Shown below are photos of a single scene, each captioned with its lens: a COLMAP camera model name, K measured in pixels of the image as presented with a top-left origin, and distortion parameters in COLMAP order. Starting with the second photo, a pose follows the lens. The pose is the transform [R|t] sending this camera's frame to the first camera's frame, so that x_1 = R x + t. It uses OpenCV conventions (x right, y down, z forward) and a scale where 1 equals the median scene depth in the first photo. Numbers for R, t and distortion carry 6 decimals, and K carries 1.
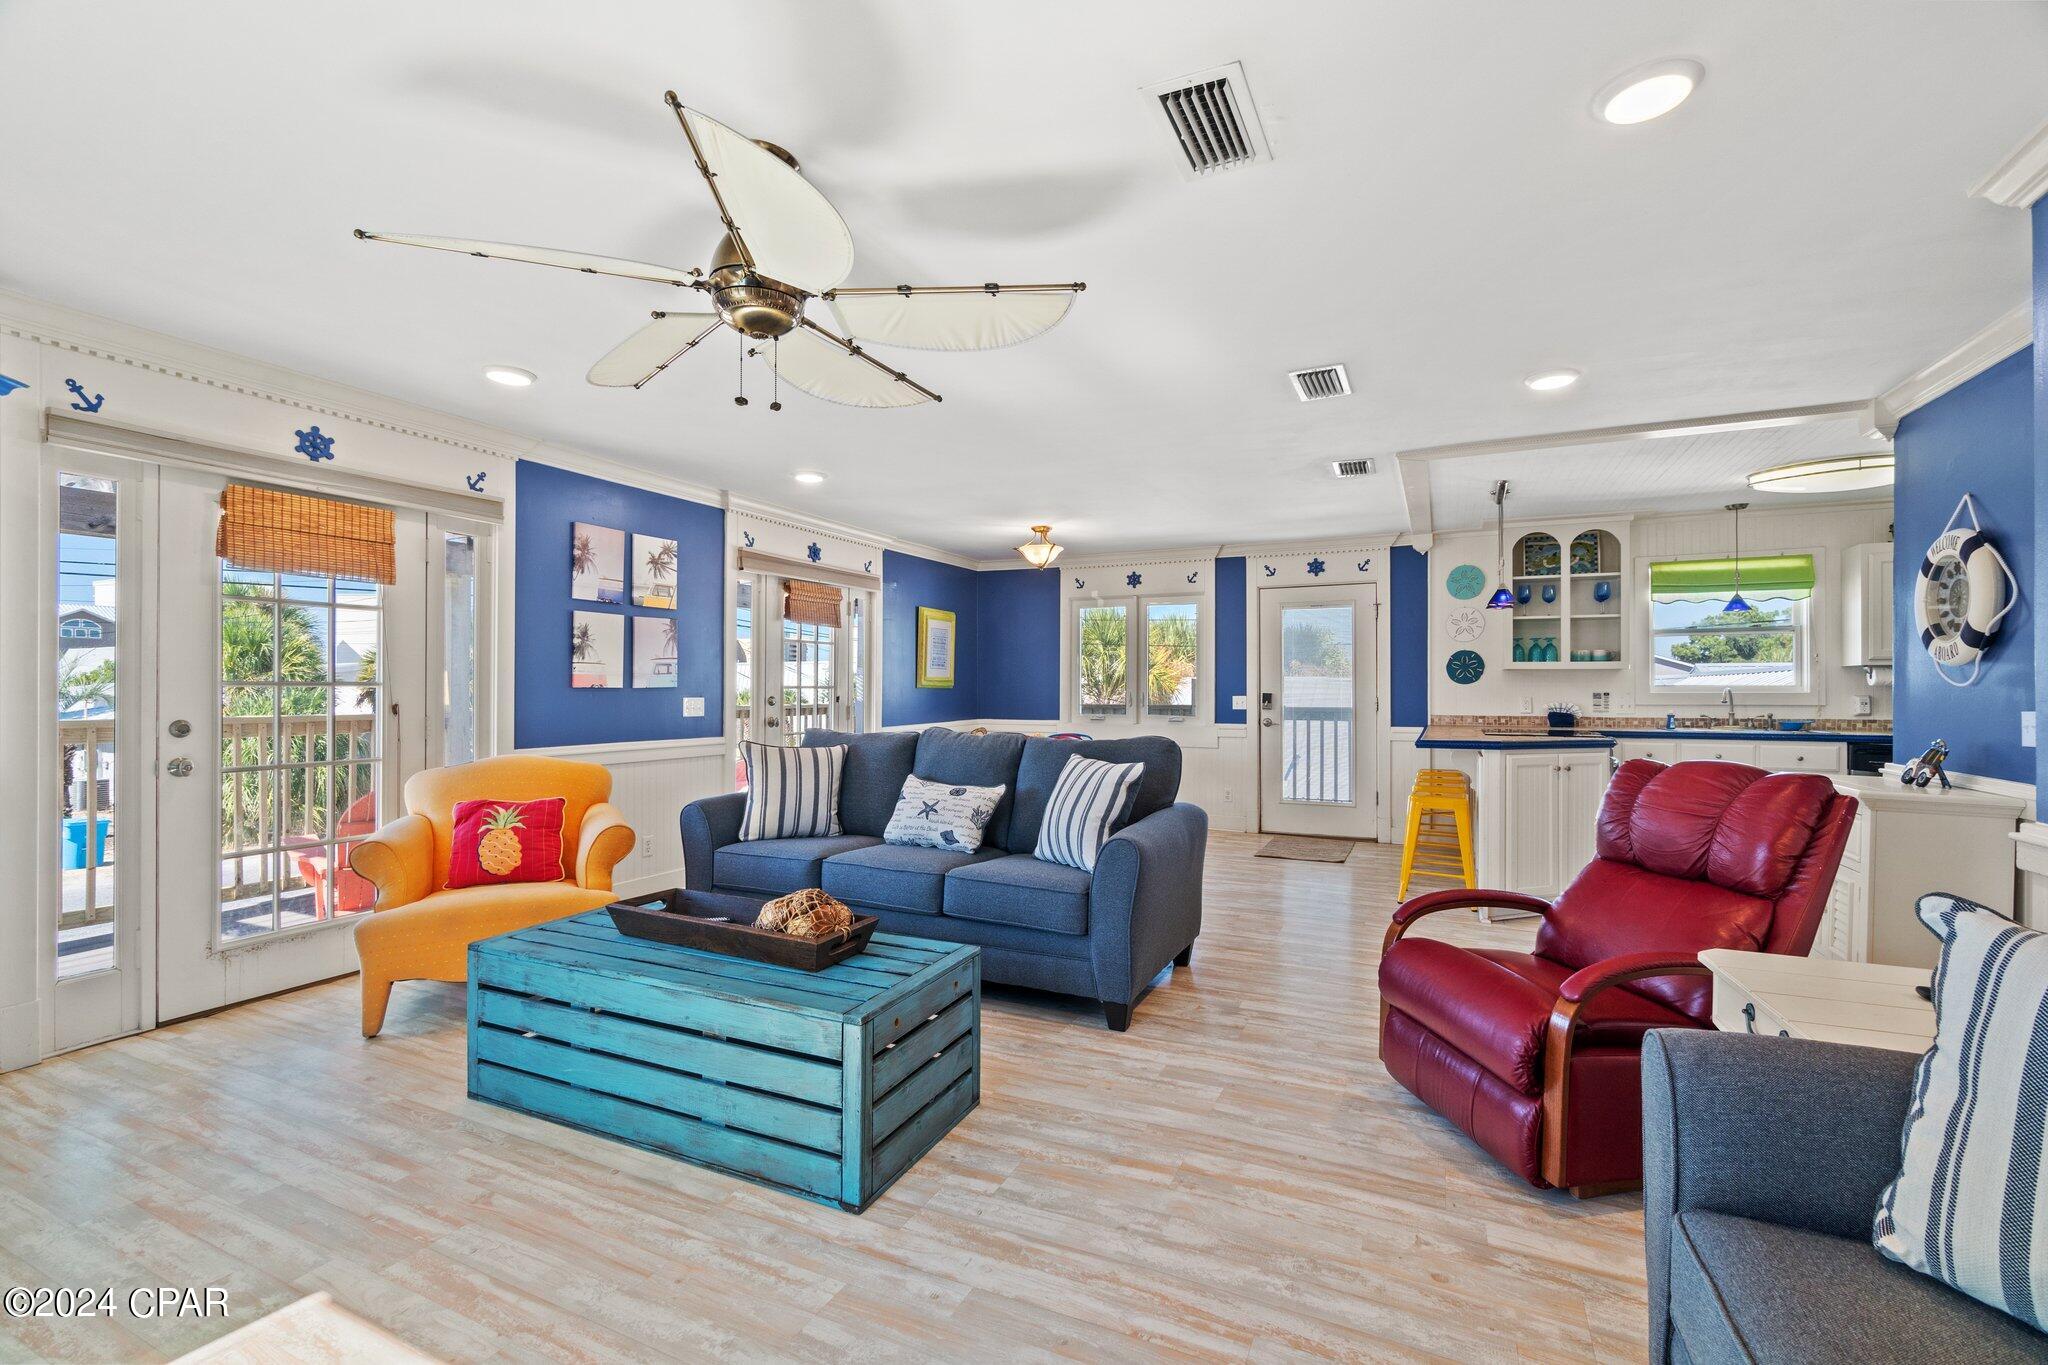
lens RADIAL K [[883.5, 0, 1029.3], [0, 883.5, 688.5], [0, 0, 1]] dist [0.000151, 0.000284]
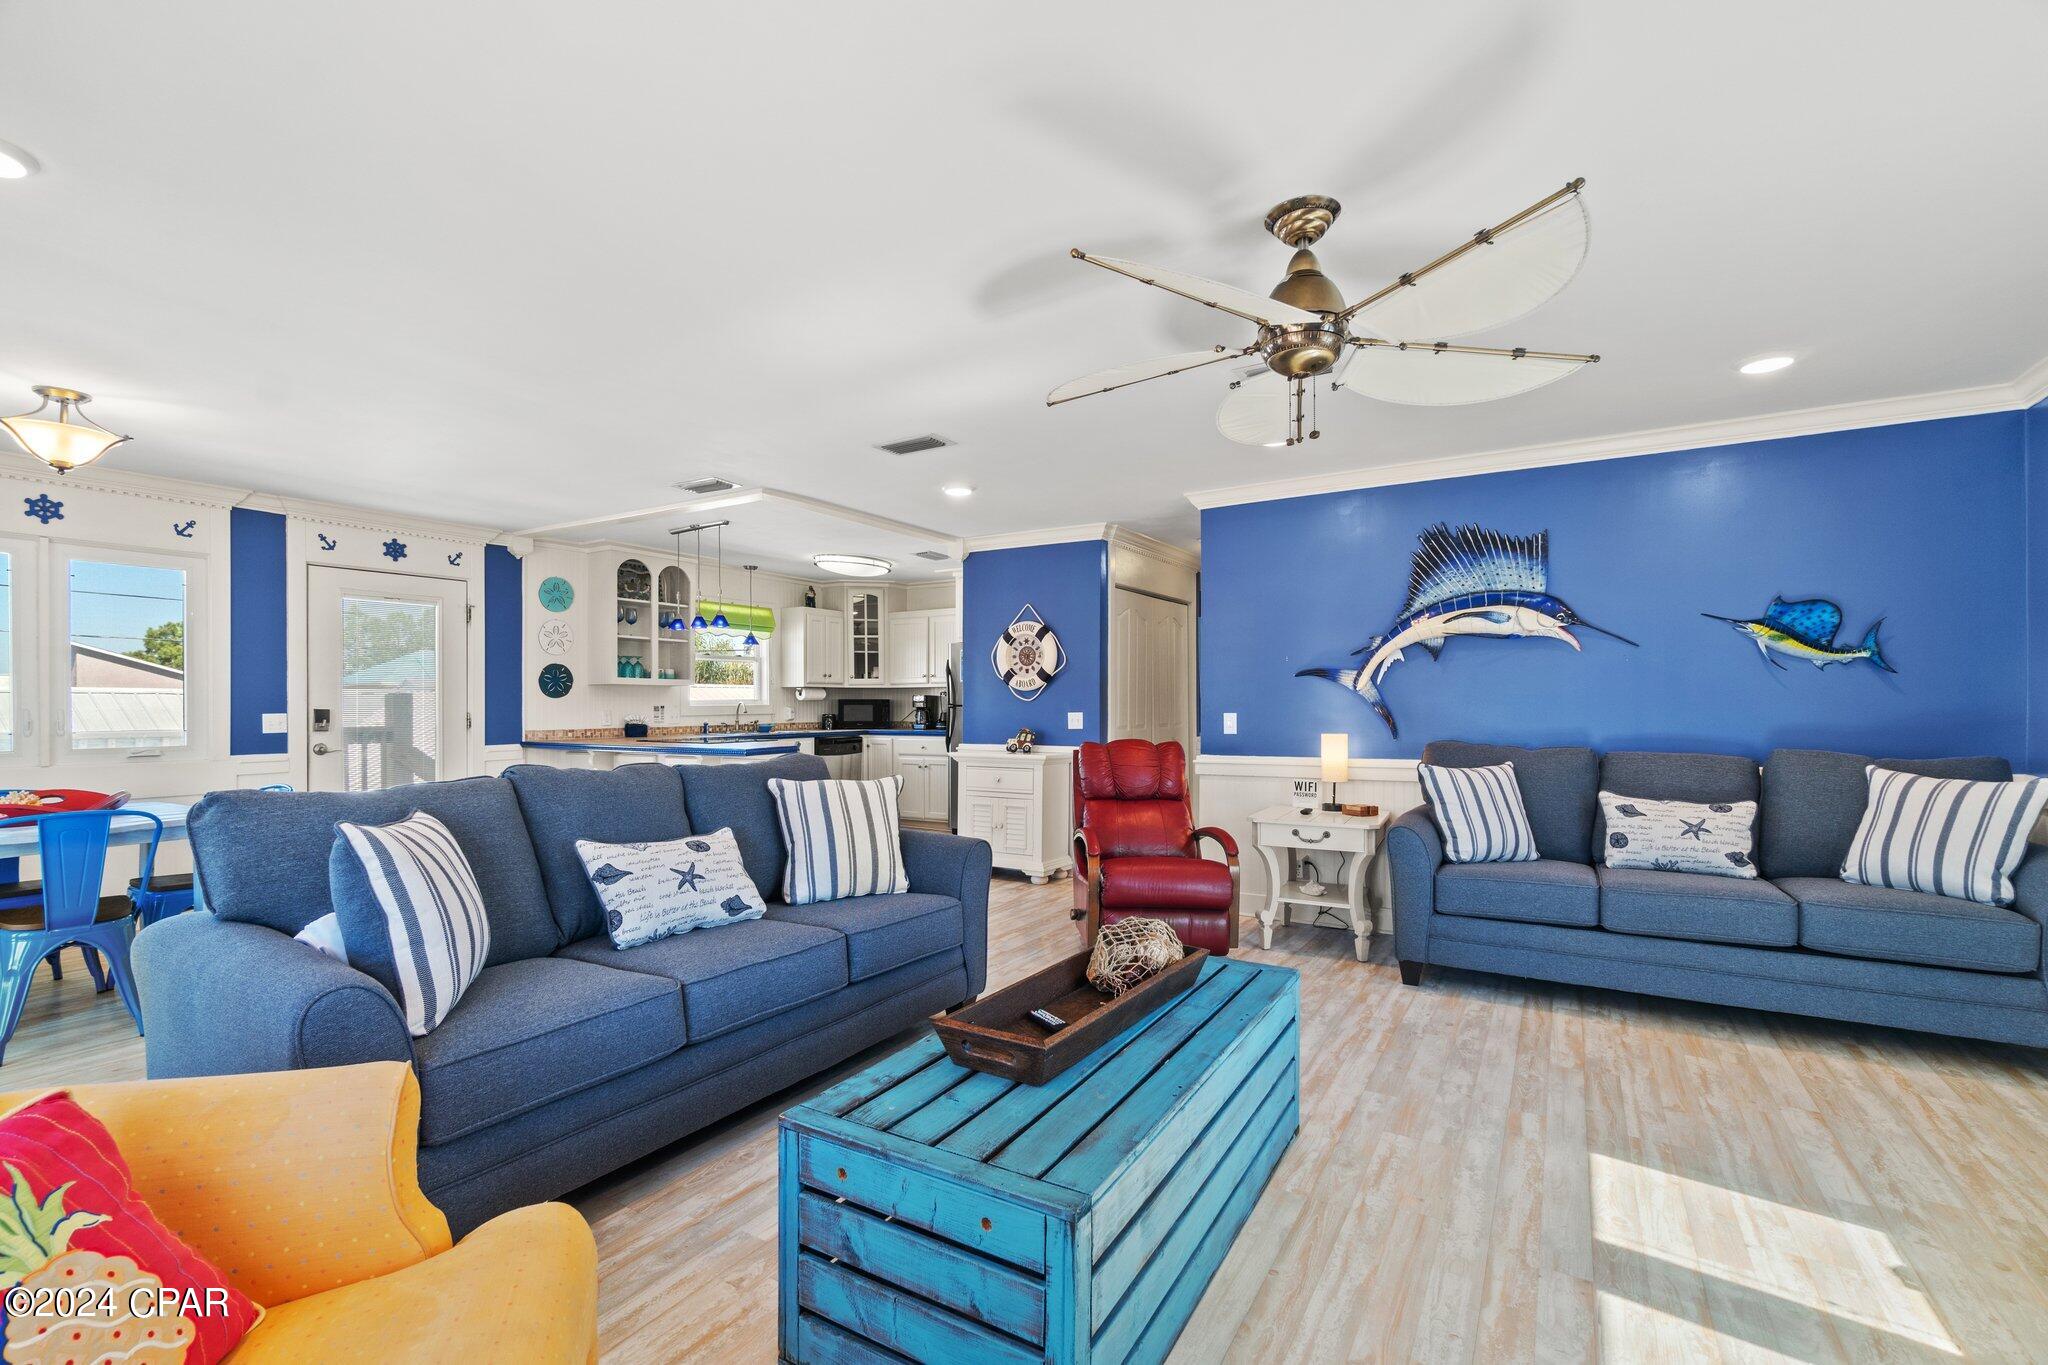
lens RADIAL K [[882.3, 0, 1034.8], [0, 882.3, 705.0], [0, 0, 1]] dist [-0.009678, 0.000032]
pose [[0.104476, -0.003206, 0.994522, -0.533861], [0.001282, 0.999994, 0.003089, 0.000708], [-0.994527, 0.000952, 0.104479, 0.458591]]
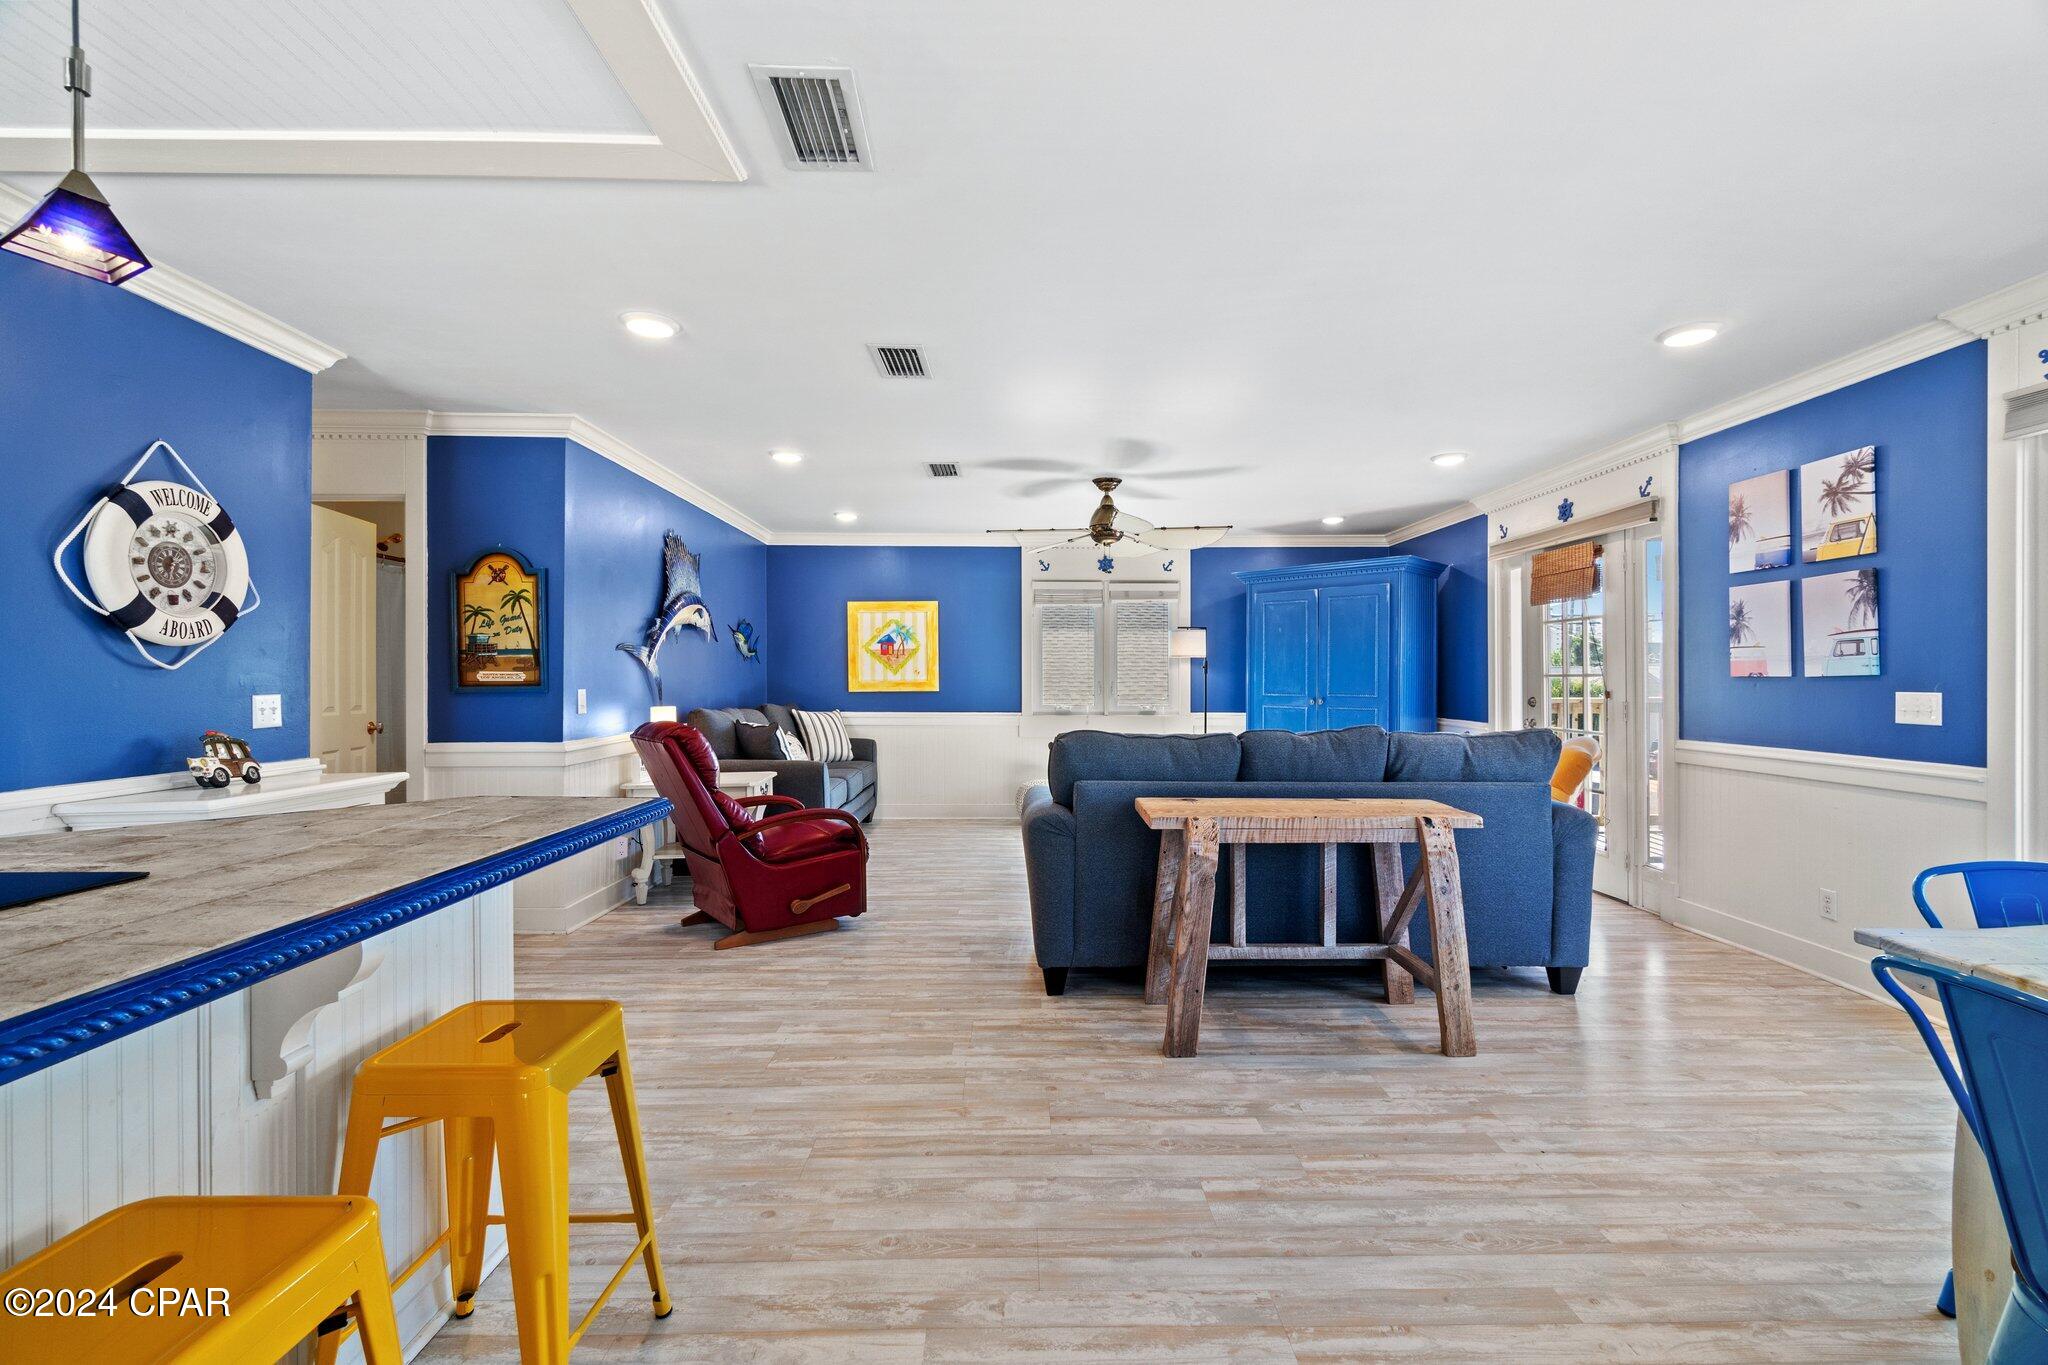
lens RADIAL K [[882.5, 0, 1027.4], [0, 882.5, 678.7], [0, 0, 1]] dist [-0.000724, -0.000311]
pose [[-0.900340, -0.003103, -0.435176, 0.403487], [-0.002394, 0.999995, -0.002176, 0.003911], [0.435180, -0.000917, -0.900343, 1.246069]]
